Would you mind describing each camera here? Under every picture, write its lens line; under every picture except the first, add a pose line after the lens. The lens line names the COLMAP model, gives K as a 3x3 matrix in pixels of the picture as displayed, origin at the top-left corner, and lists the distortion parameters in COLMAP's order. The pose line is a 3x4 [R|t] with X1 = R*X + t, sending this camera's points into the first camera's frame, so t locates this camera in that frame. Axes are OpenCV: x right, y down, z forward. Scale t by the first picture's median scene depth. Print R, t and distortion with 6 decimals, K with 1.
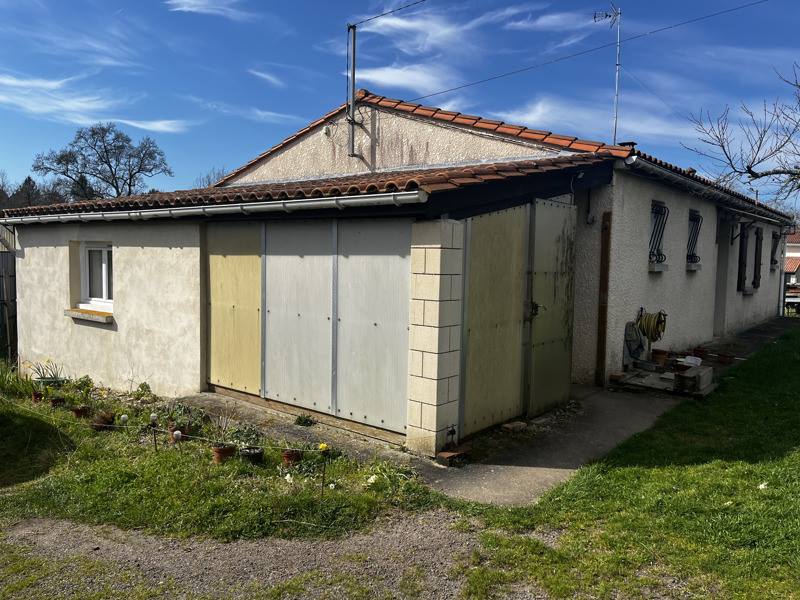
lens RADIAL K [[627.1, 0, 400.0], [0, 627.1, 300.0], [0, 0, 1]] dist [0.113329, -0.162646]
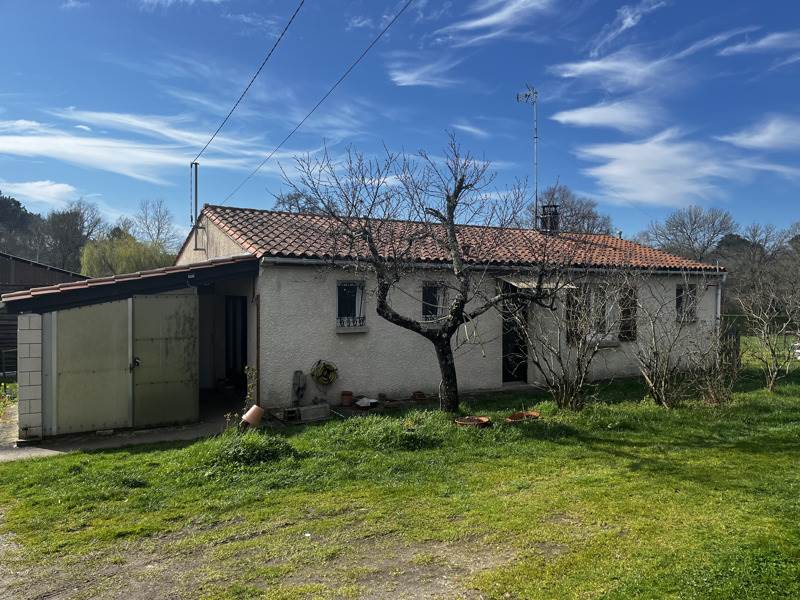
lens RADIAL K [[598.2, 0, 426.8], [0, 598.2, 286.3], [0, 0, 1]] dist [0.104577, -0.134395]
pose [[0.924603, 0.003436, -0.380916, 0.135998], [-0.025882, 0.998215, -0.053820, -0.010517], [0.380051, 0.059621, 0.923042, -0.016698]]
